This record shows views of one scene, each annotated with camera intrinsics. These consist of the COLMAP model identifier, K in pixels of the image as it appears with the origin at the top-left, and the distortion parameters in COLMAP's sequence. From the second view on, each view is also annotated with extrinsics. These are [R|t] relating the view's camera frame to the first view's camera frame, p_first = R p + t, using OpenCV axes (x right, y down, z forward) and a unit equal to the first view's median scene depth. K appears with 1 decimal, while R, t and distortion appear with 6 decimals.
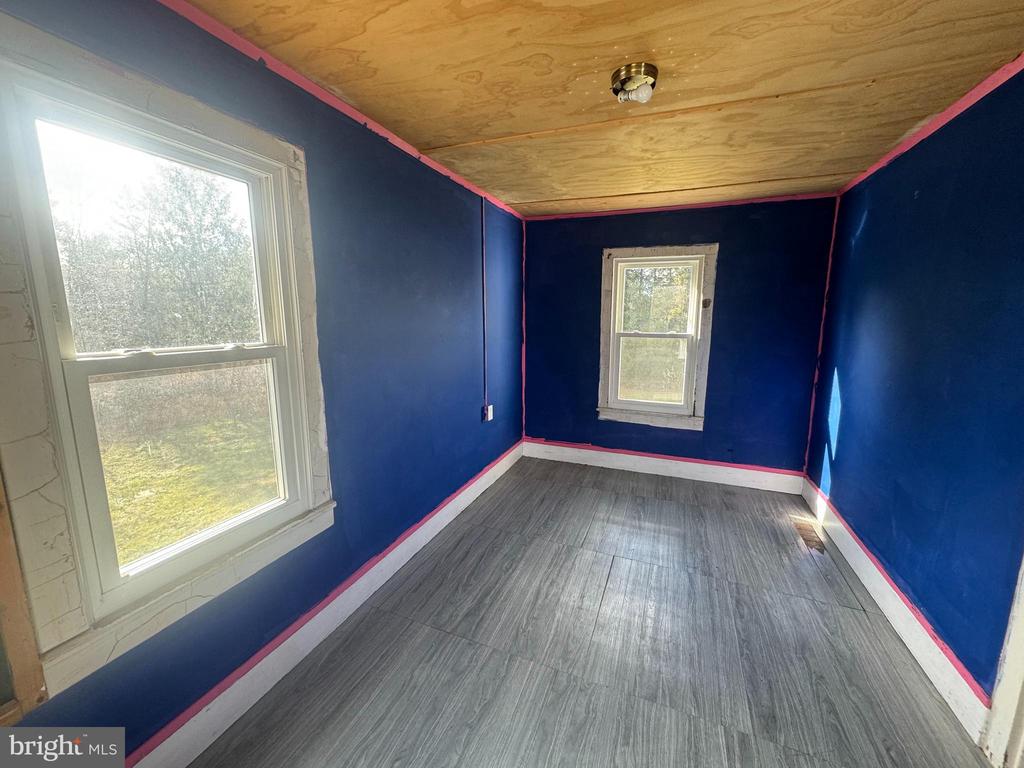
lens RADIAL K [[410.9, 0, 512.7], [0, 410.9, 384.2], [0, 0, 1]] dist [-0.000785, 0.000449]
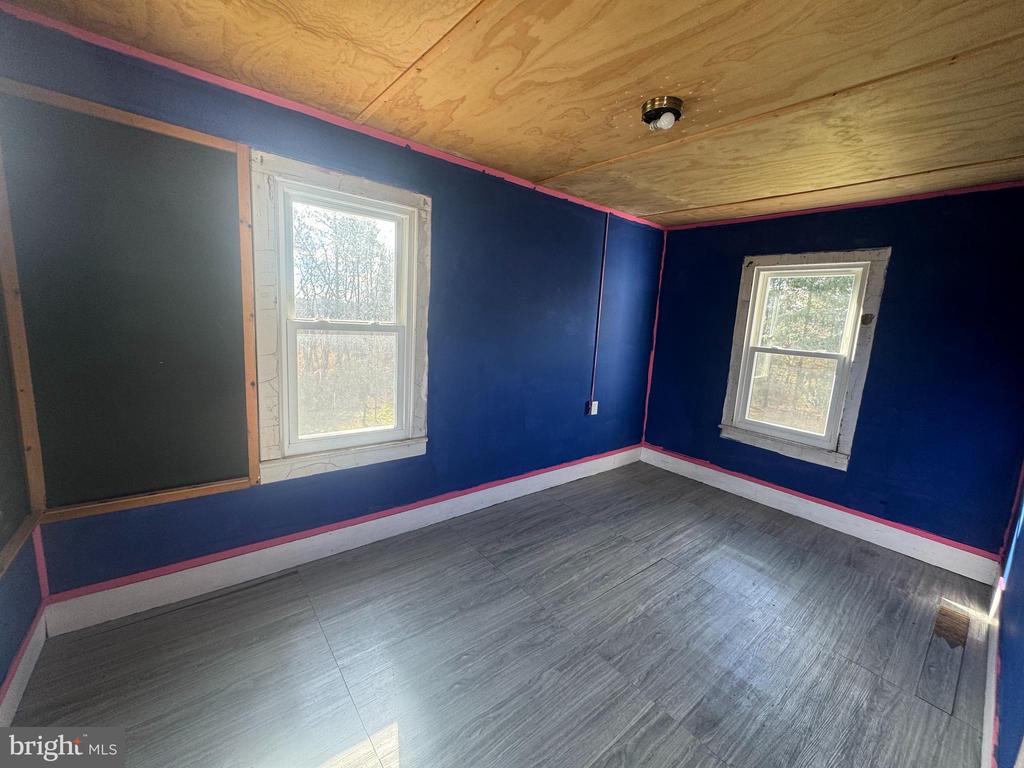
lens RADIAL K [[410.9, 0, 510.2], [0, 410.9, 384.6], [0, 0, 1]] dist [-0.000785, 0.000449]
pose [[0.868669, 0.128625, -0.478403, 0.342925], [-0.138502, 0.990252, 0.014755, 0.029906], [0.475637, 0.053442, 0.878016, -0.091498]]
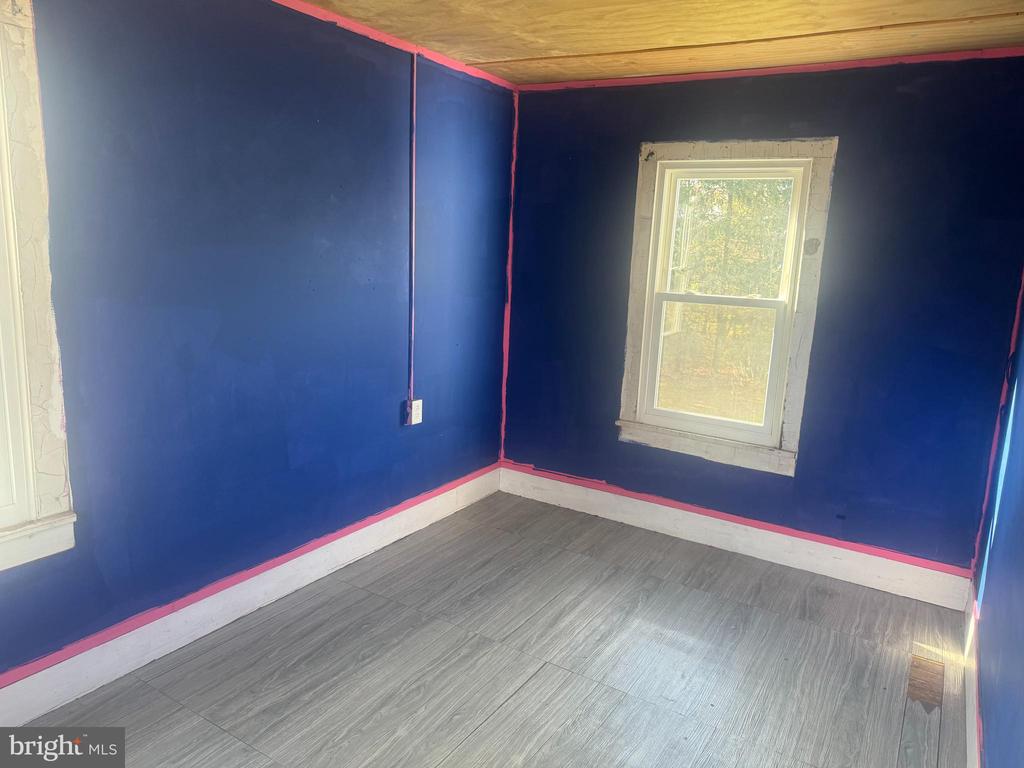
lens RADIAL K [[726.8, 0, 507.4], [0, 726.8, 392.2], [0, 0, 1]] dist [0.030194, -0.031083]
pose [[0.982686, 0.077752, -0.168176, 0.332924], [-0.073245, 0.996773, 0.032849, -0.006234], [0.170188, -0.019962, 0.985209, -0.052490]]
